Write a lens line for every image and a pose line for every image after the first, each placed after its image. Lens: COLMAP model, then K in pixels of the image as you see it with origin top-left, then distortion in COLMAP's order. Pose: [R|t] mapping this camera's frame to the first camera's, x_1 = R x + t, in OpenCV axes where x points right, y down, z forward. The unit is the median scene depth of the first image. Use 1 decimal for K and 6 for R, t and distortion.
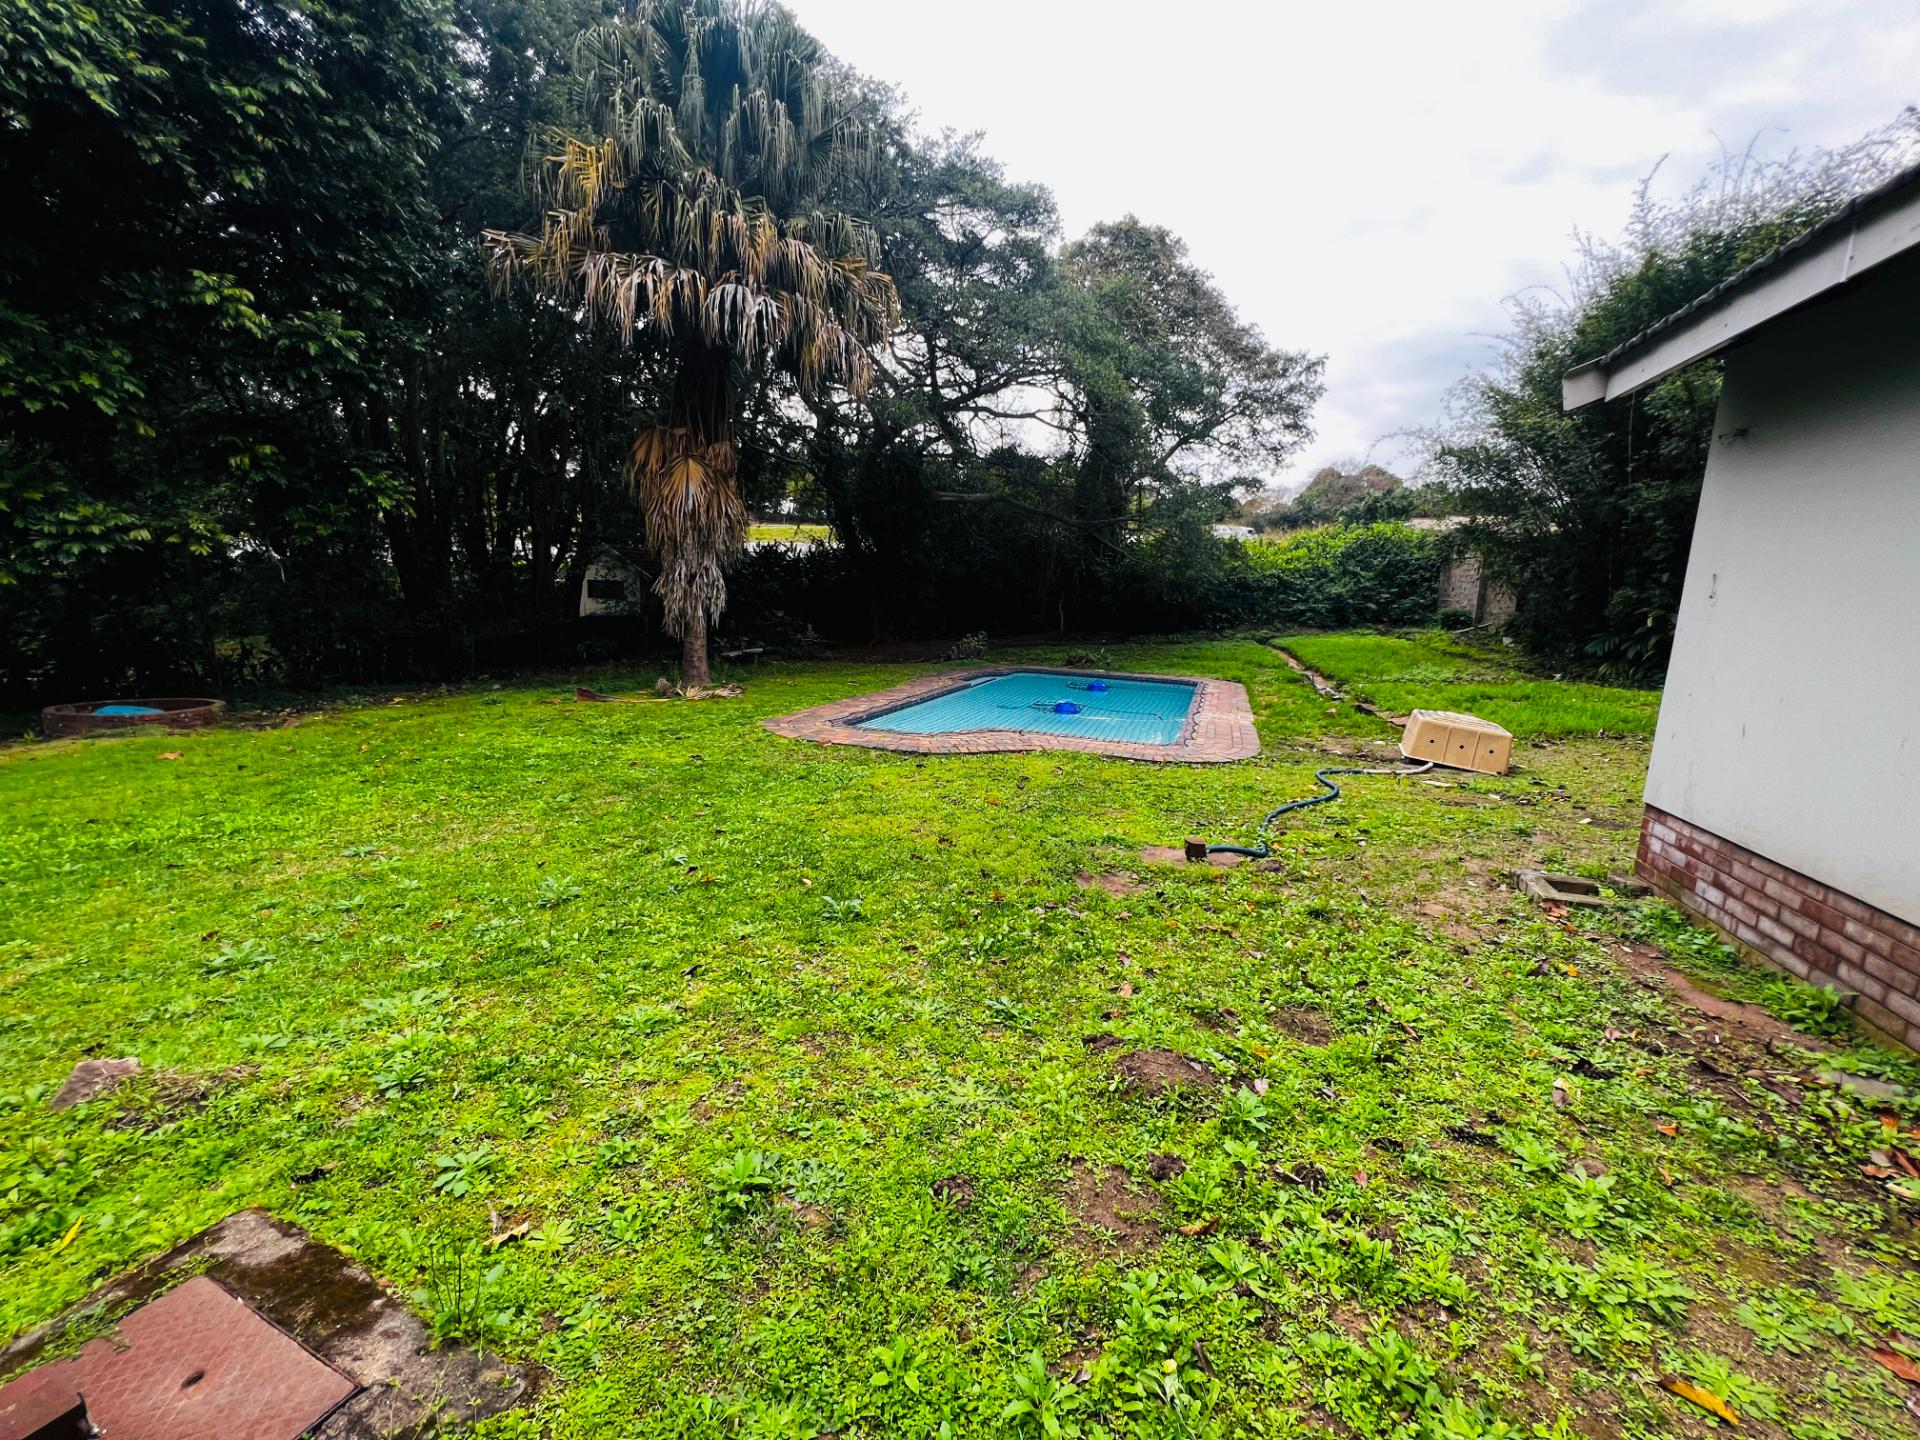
lens RADIAL K [[766.7, 0, 953.4], [0, 766.7, 719.0], [0, 0, 1]] dist [-0.003695, 0.000877]
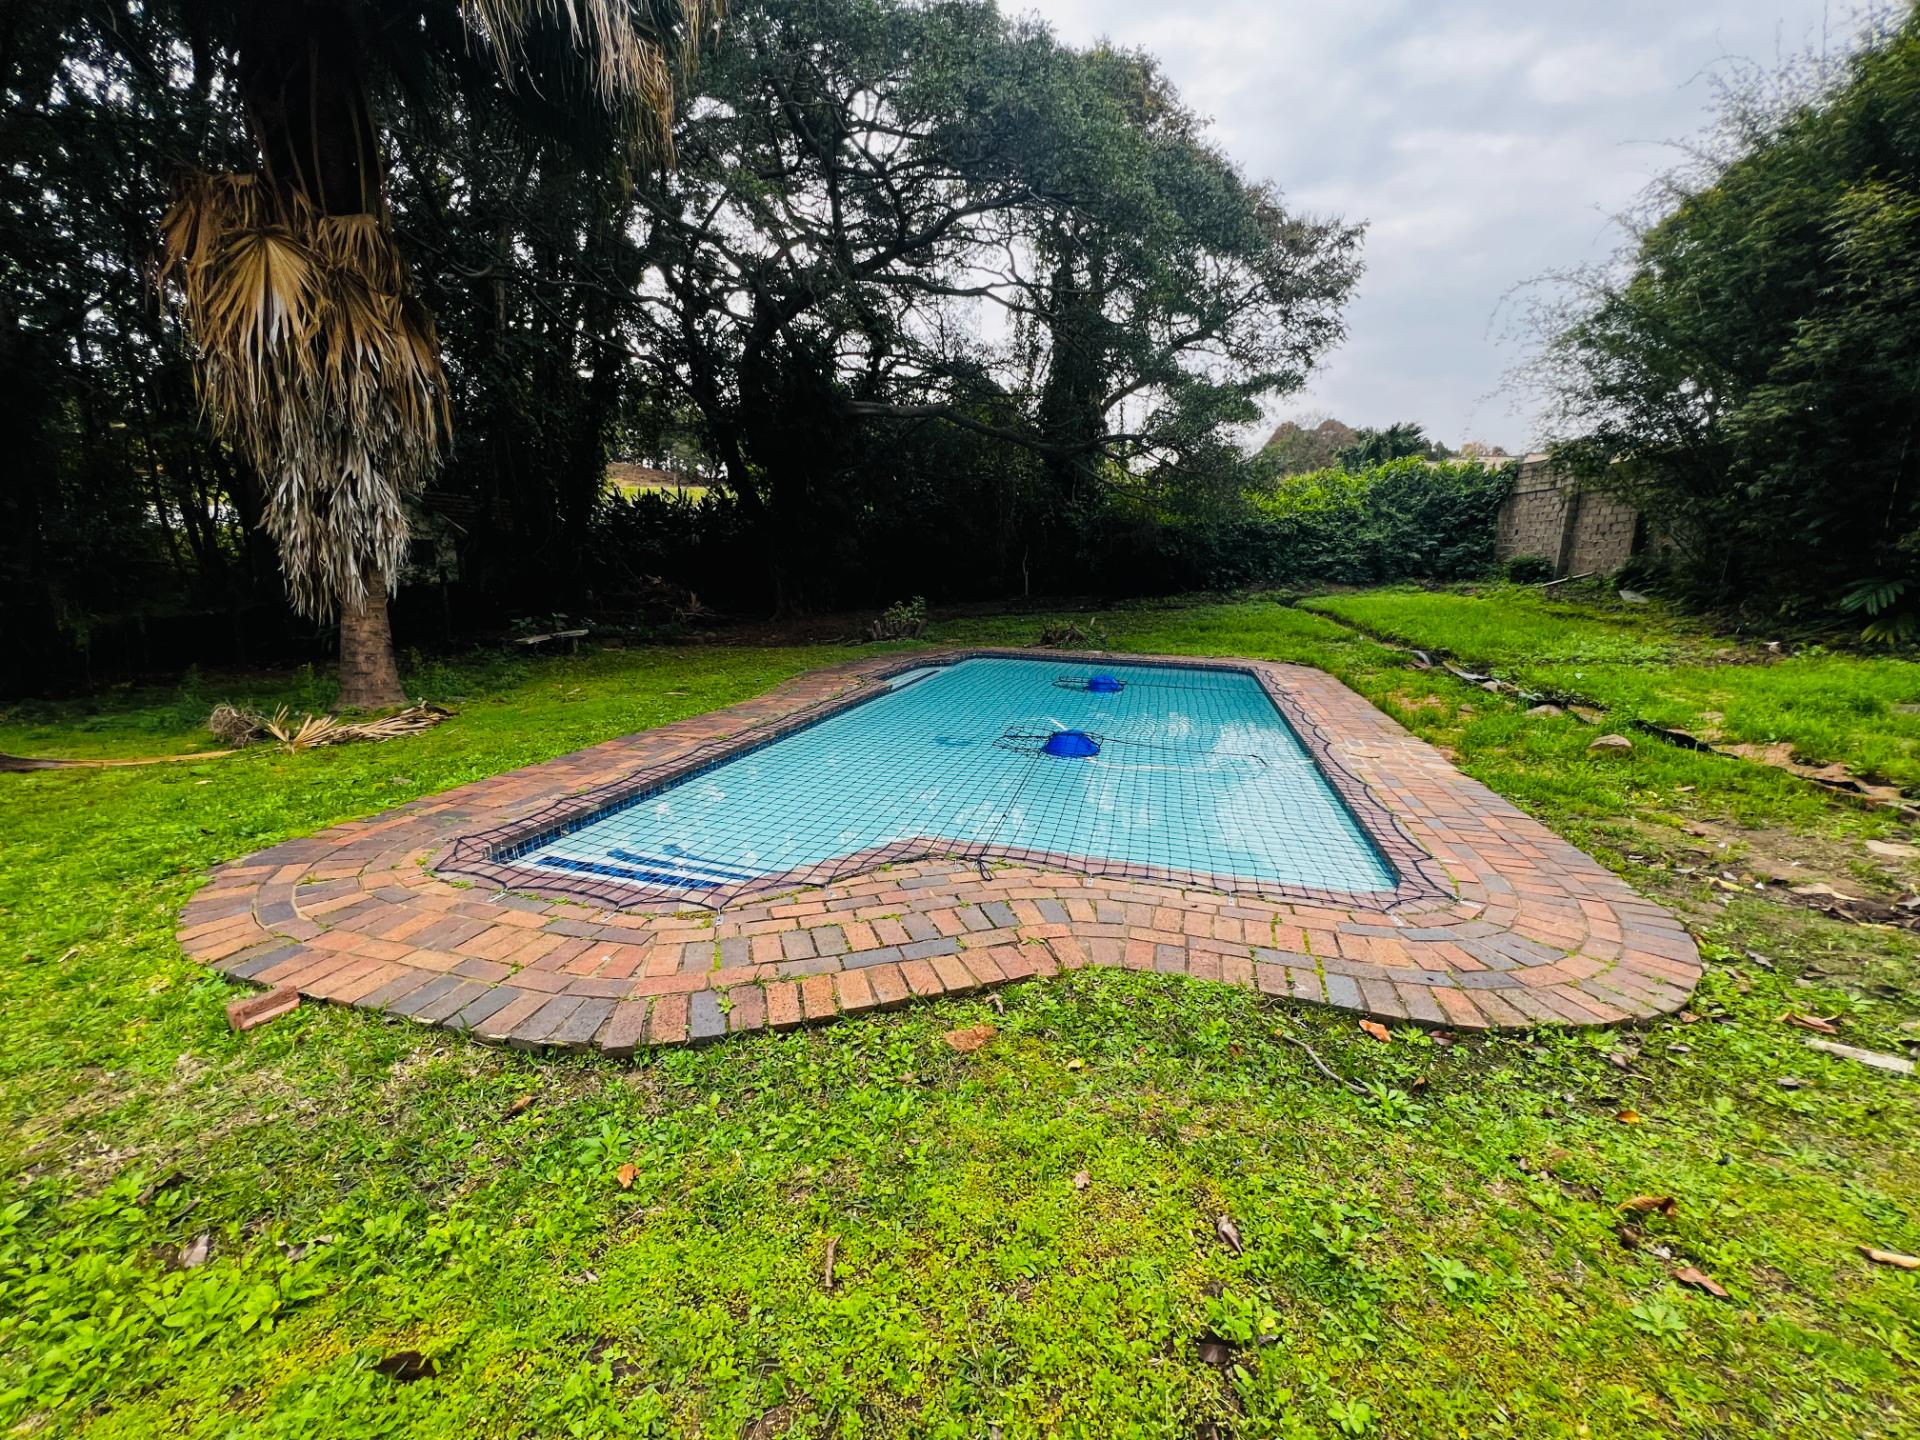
lens RADIAL K [[766.7, 0, 961.5], [0, 766.7, 725.8], [0, 0, 1]] dist [-0.003695, 0.000877]
pose [[0.997315, -0.031556, 0.066085, 0.022277], [0.028339, 0.998394, 0.049051, -0.026559], [-0.067527, -0.047046, 0.996608, 0.256394]]
